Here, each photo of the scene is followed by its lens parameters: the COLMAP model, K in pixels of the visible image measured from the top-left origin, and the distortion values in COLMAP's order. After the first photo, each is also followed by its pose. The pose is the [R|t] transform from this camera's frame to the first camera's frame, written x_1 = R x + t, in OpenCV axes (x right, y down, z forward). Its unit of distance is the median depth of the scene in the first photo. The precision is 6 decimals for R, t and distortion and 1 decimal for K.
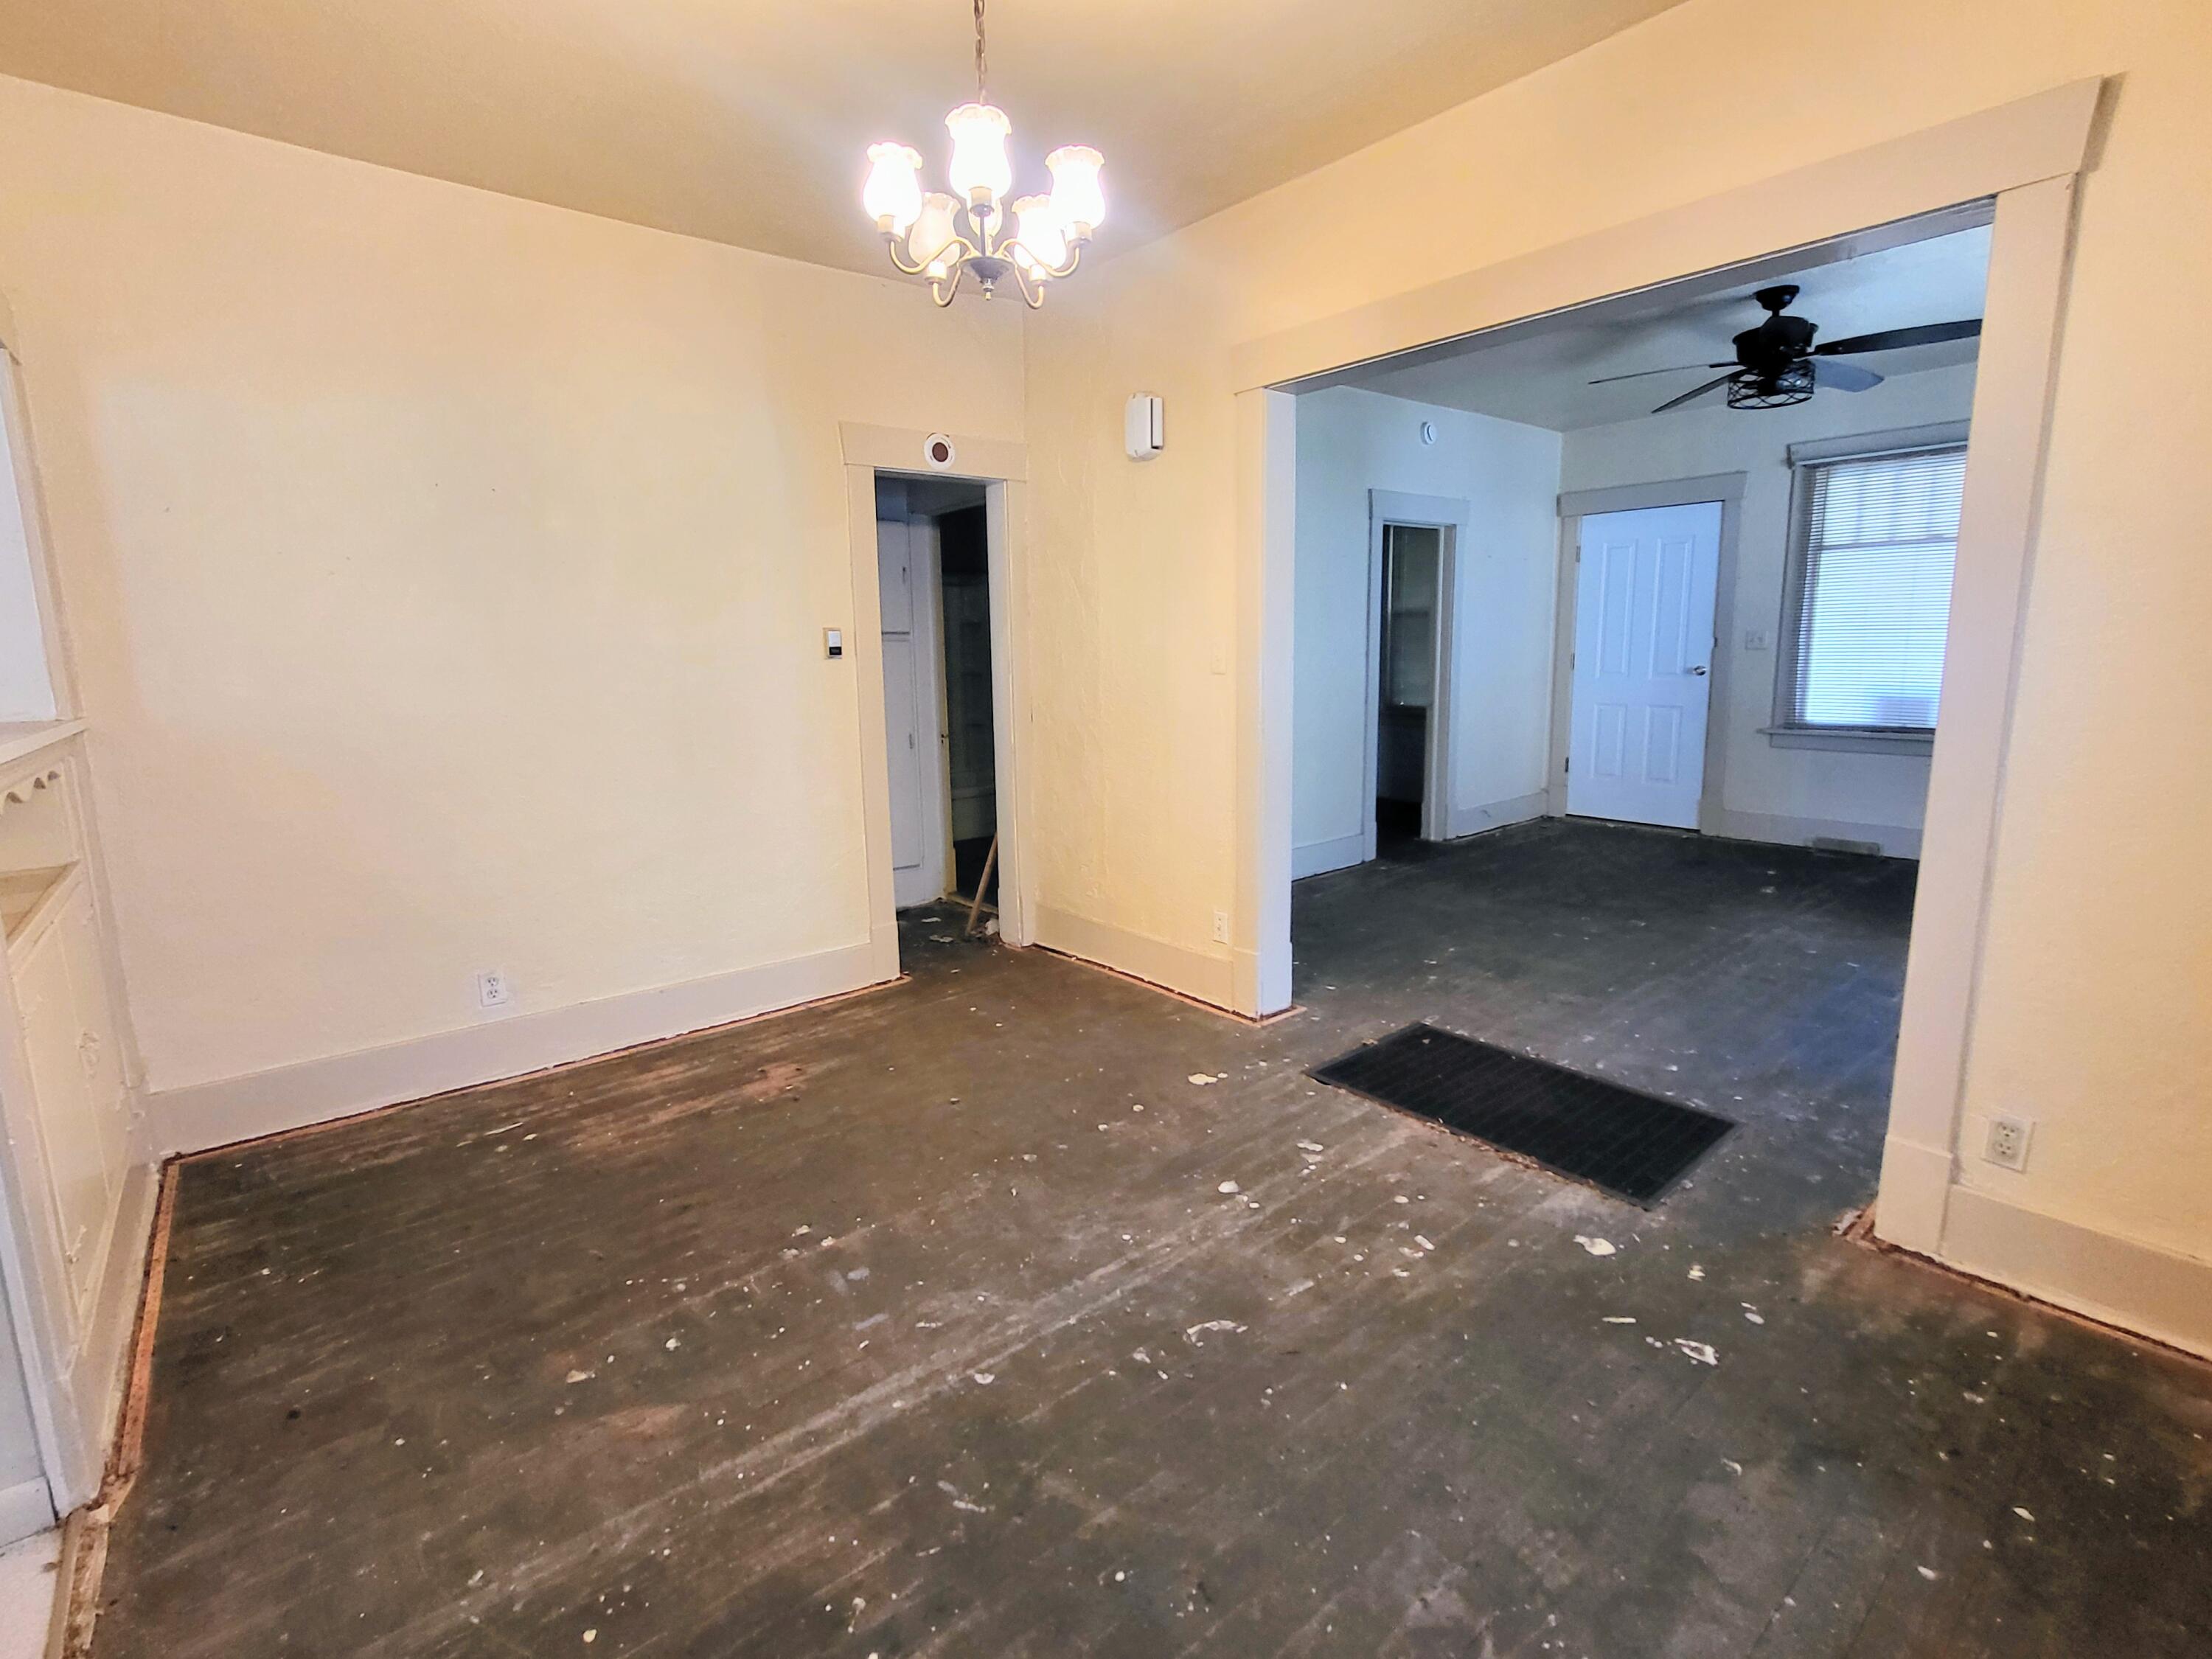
lens RADIAL K [[1022.9, 0, 1107.9], [0, 1022.9, 815.8], [0, 0, 1]] dist [0.002053, -0.001878]
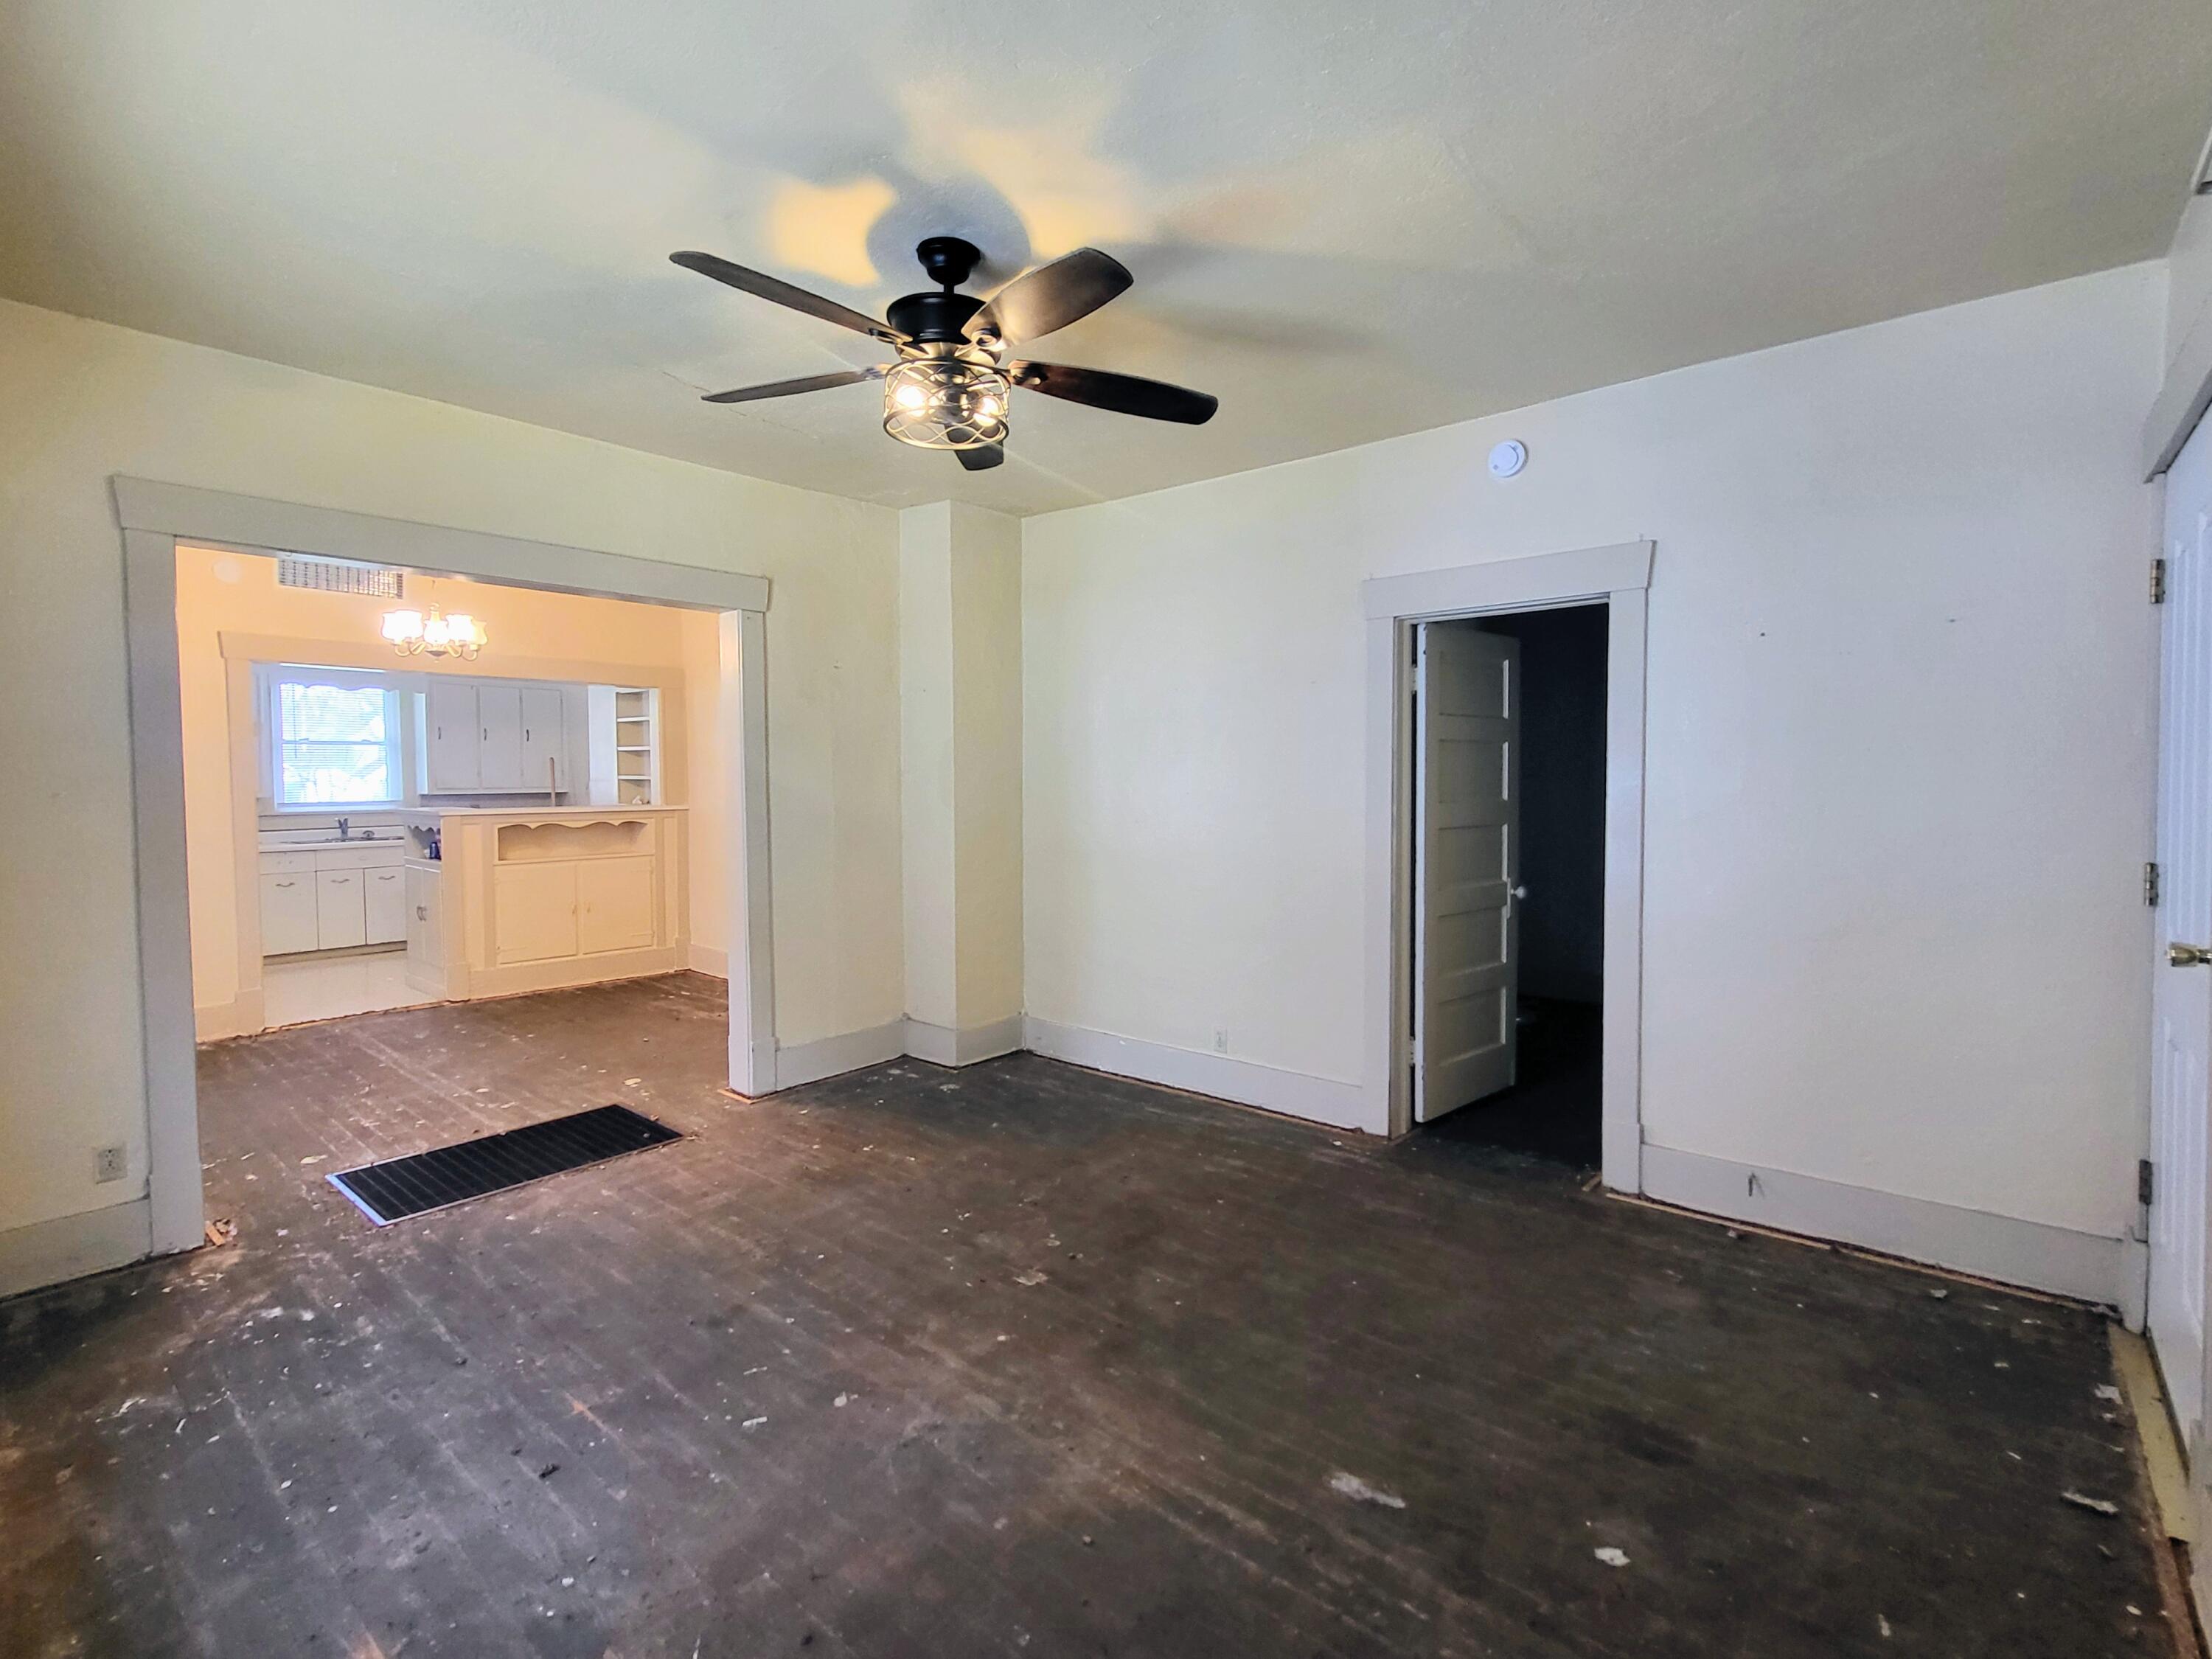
lens RADIAL K [[1022.9, 0, 1118.4], [0, 1022.9, 821.1], [0, 0, 1]] dist [0.002053, -0.001878]
pose [[0.178346, 0.063114, -0.981942, 2.430730], [-0.167395, 0.985340, 0.032929, -0.420123], [0.969624, 0.158499, 0.186297, 1.966546]]
